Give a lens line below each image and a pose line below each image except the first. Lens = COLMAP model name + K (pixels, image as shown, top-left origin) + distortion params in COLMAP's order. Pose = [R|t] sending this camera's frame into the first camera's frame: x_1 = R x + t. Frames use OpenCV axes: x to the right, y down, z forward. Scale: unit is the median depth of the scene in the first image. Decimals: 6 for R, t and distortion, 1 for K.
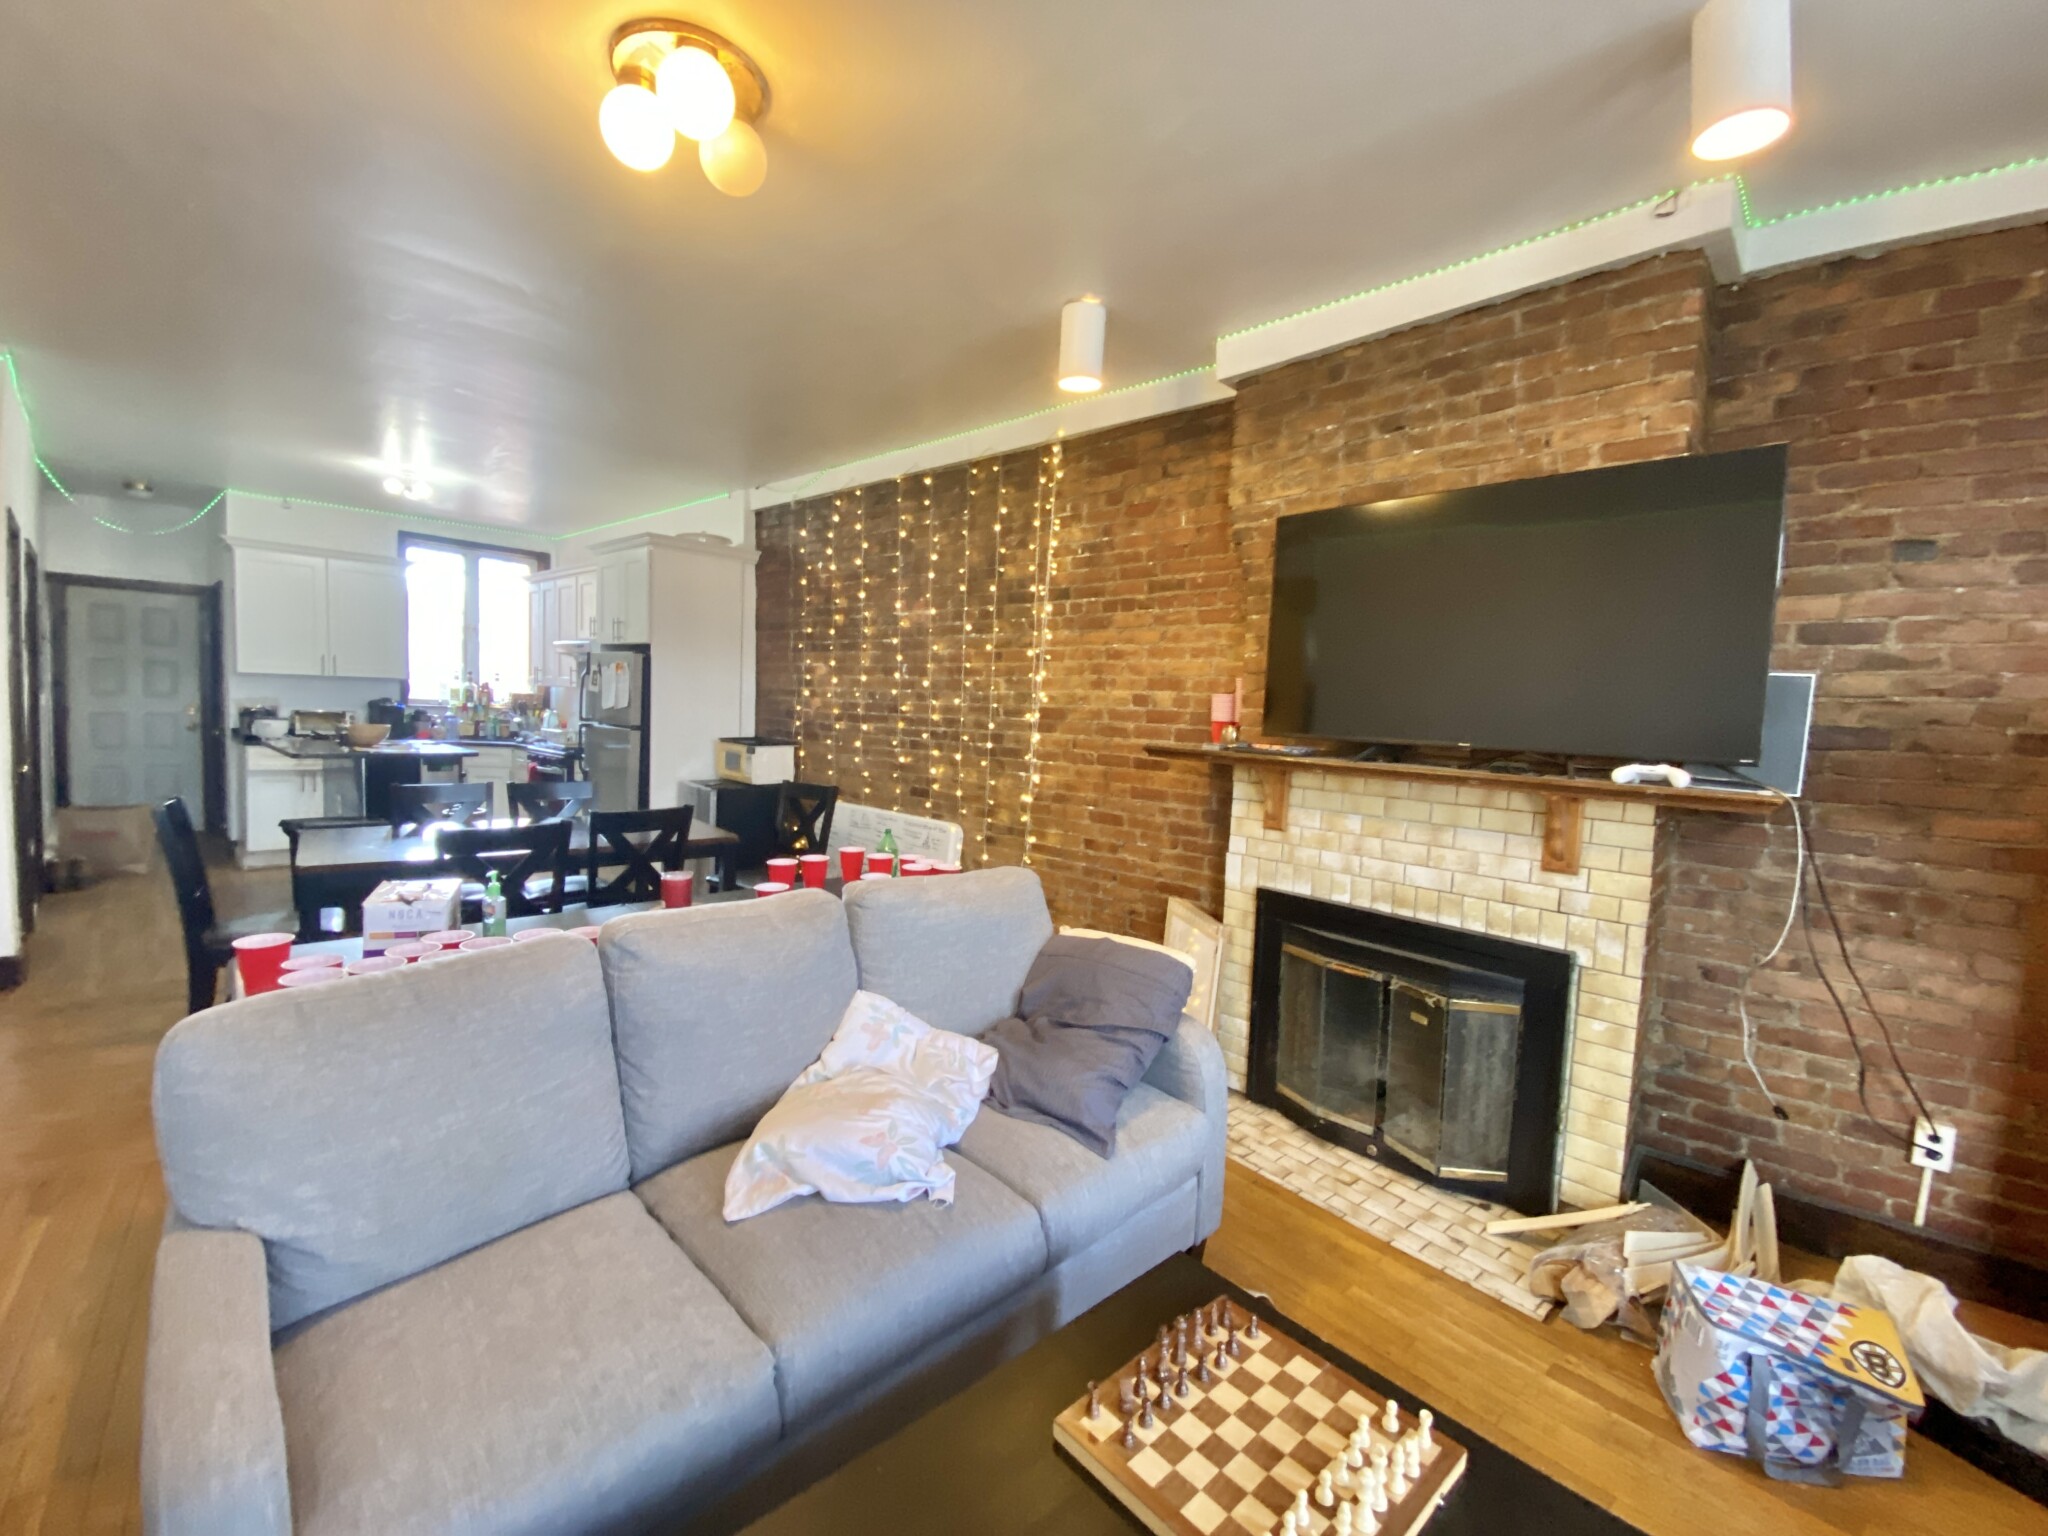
lens RADIAL K [[822.7, 0, 1011.4], [0, 822.7, 763.8], [0, 0, 1]] dist [0.031897, -0.026904]
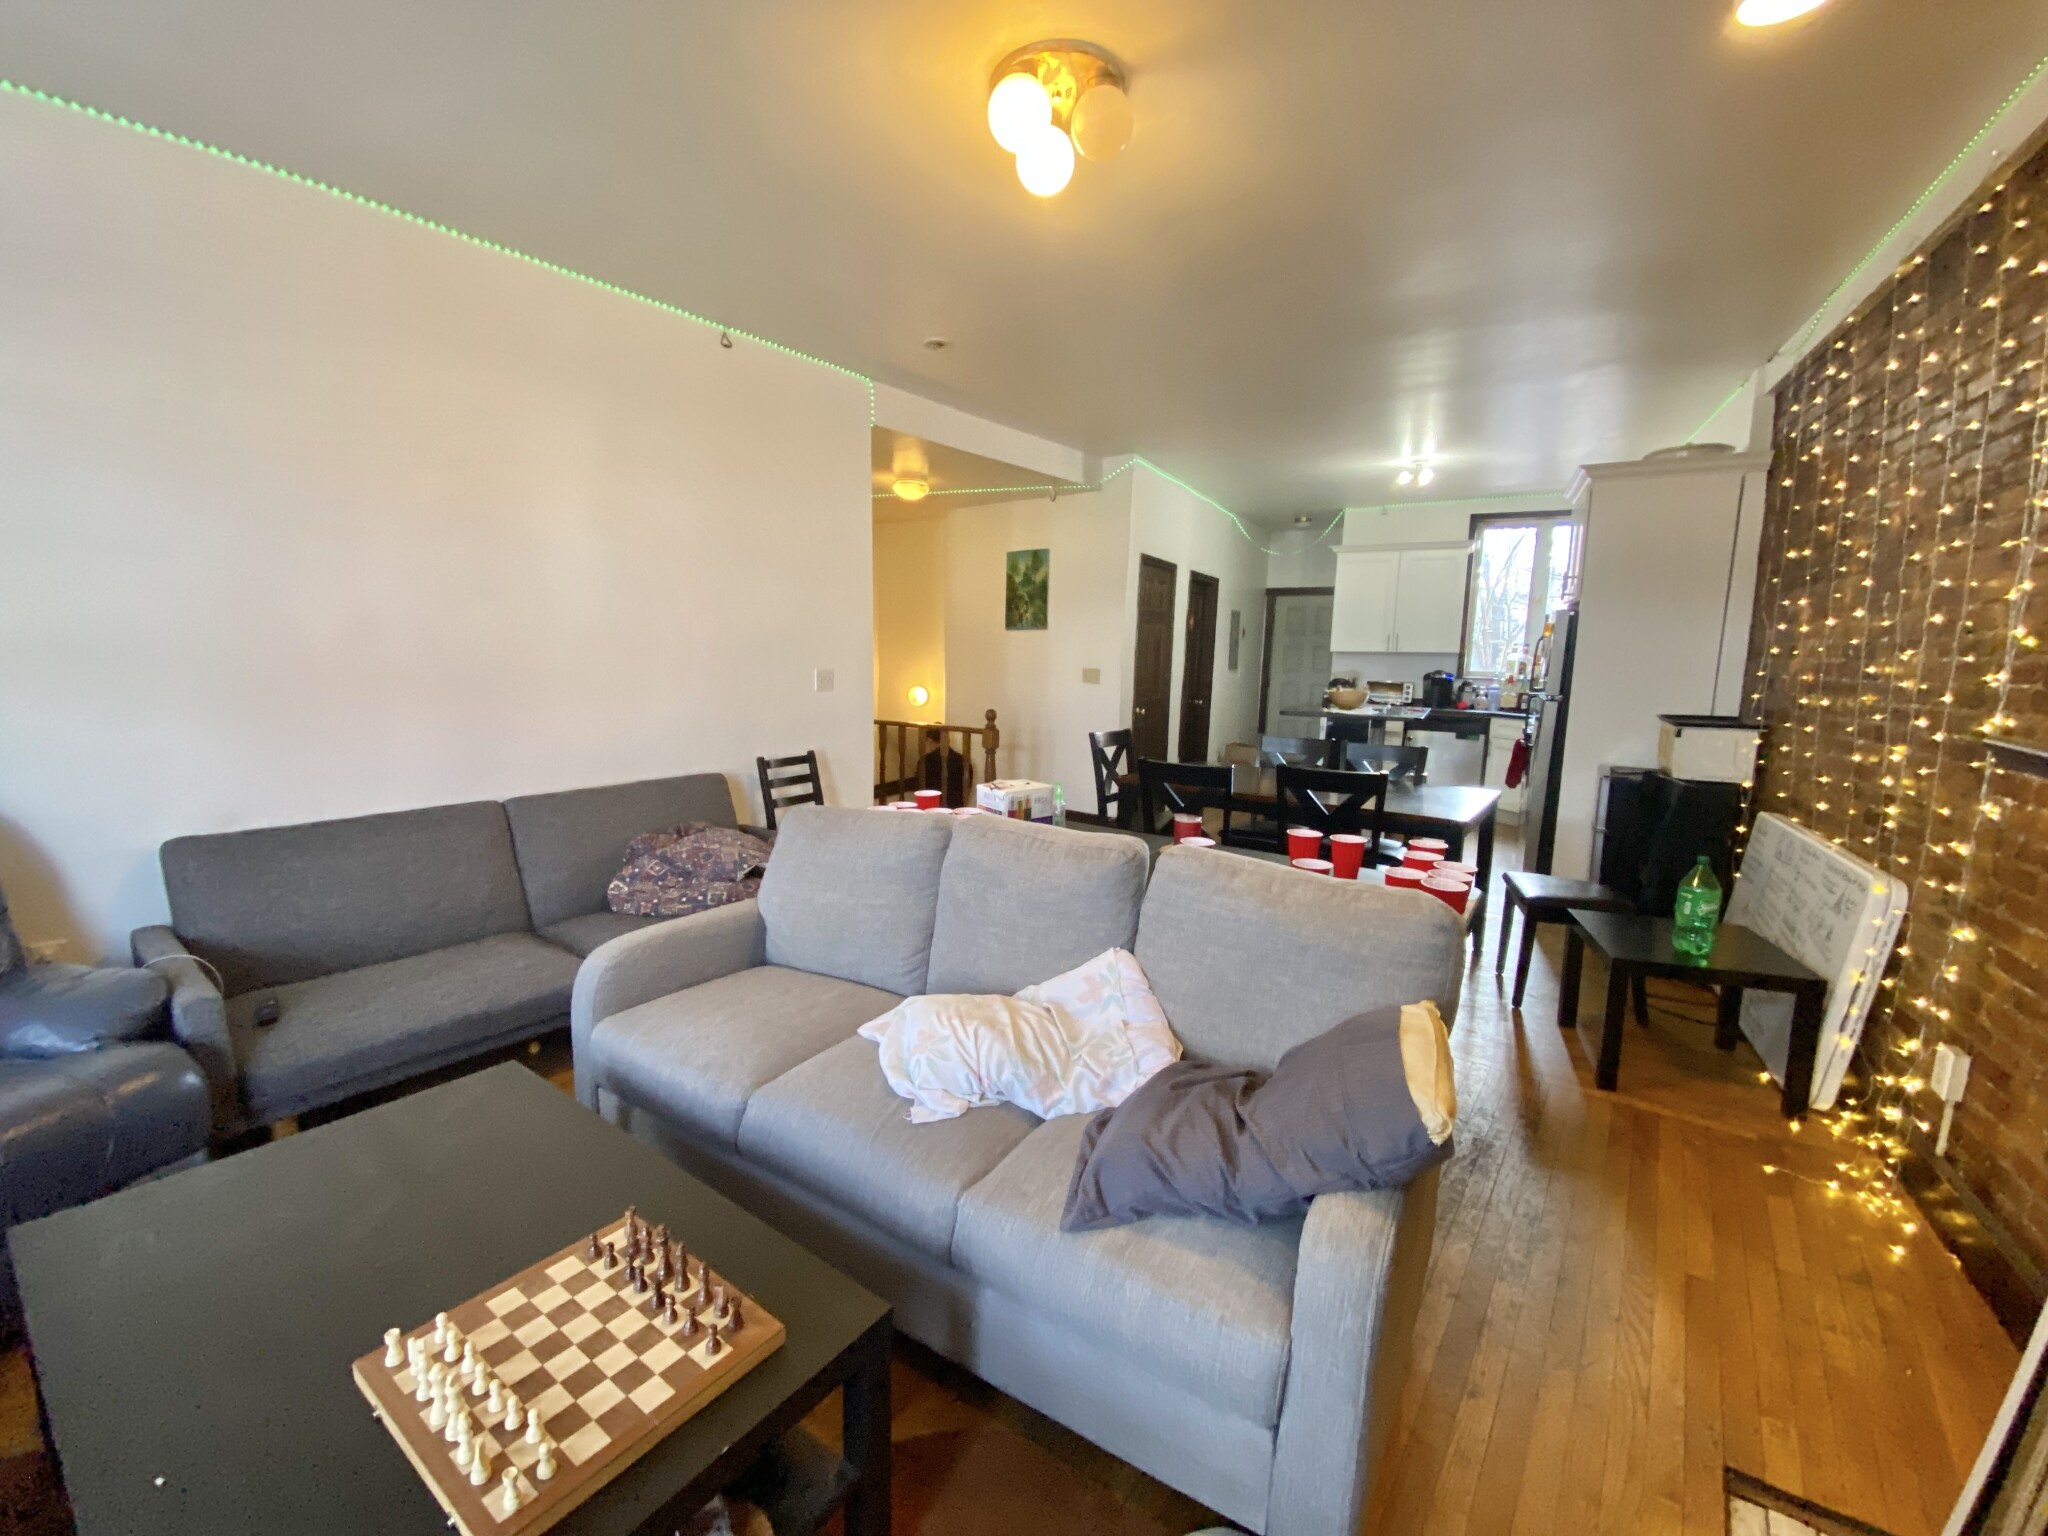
lens RADIAL K [[833.1, 0, 1014.8], [0, 833.1, 760.9], [0, 0, 1]] dist [0.032620, -0.028155]
pose [[0.222201, 0.092671, -0.970587, 0.416214], [-0.079241, 0.993896, 0.076755, -0.001973], [0.971775, 0.059856, 0.228188, 0.389288]]
